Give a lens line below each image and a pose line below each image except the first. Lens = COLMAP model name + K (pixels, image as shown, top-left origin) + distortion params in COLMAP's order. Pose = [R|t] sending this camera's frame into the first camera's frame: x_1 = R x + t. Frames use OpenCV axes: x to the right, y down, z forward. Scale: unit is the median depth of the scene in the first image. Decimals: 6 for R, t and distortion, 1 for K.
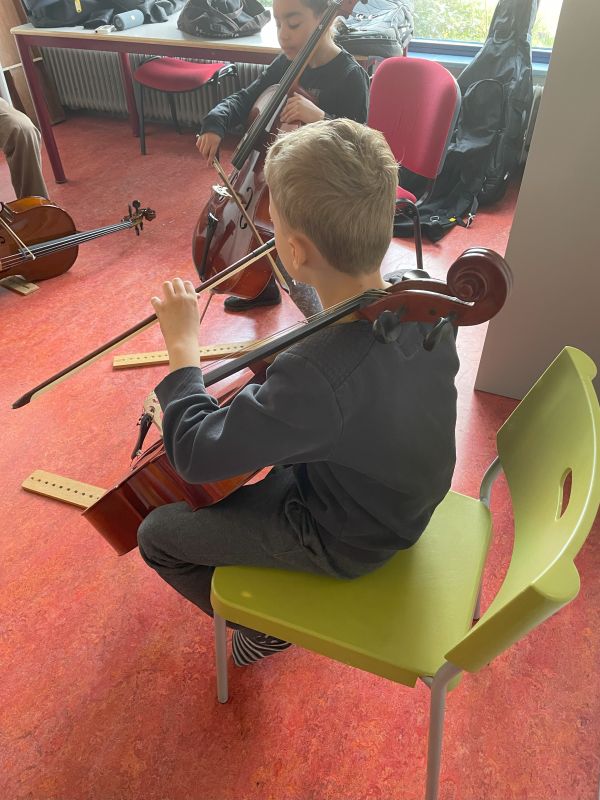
lens RADIAL K [[606.0, 0, 310.6], [0, 606.0, 395.9], [0, 0, 1]] dist [0.057385, -0.080063]
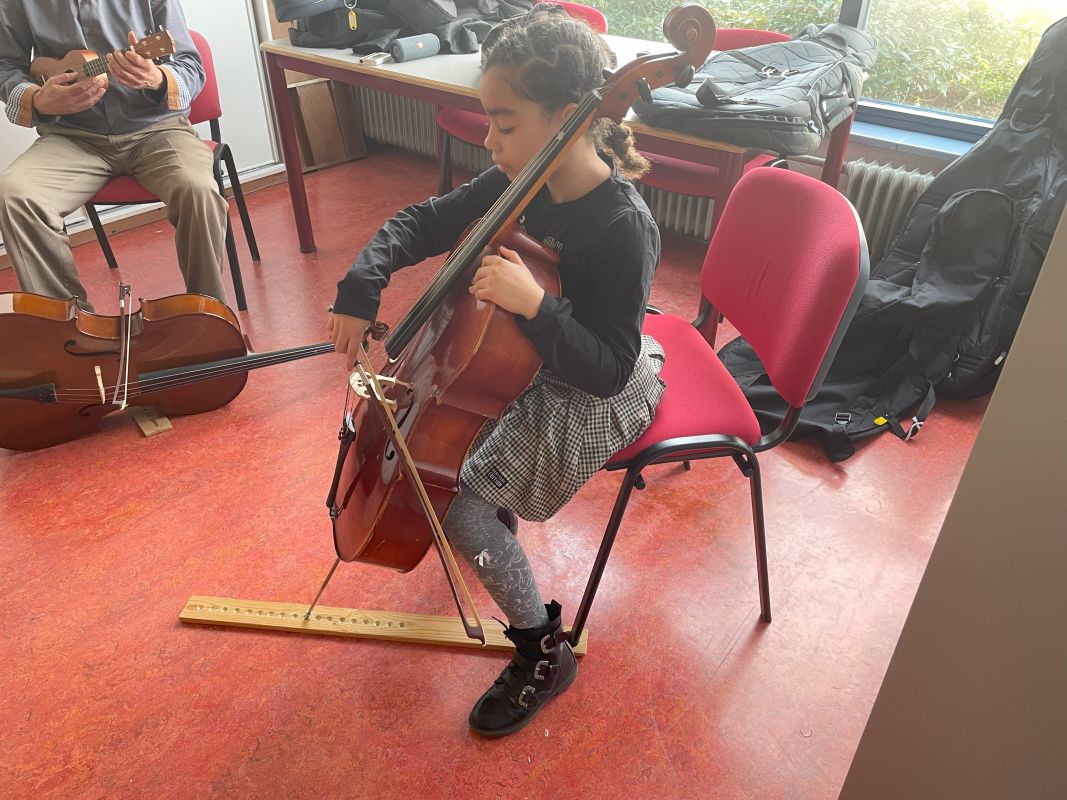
lens RADIAL K [[808.3, 0, 525.5], [0, 808.3, 390.5], [0, 0, 1]] dist [0.057385, -0.080063]
pose [[0.953699, 0.176502, -0.243527, 0.177928], [-0.205122, 0.973872, -0.097461, -0.315800], [0.219962, 0.142901, 0.964985, 0.368428]]
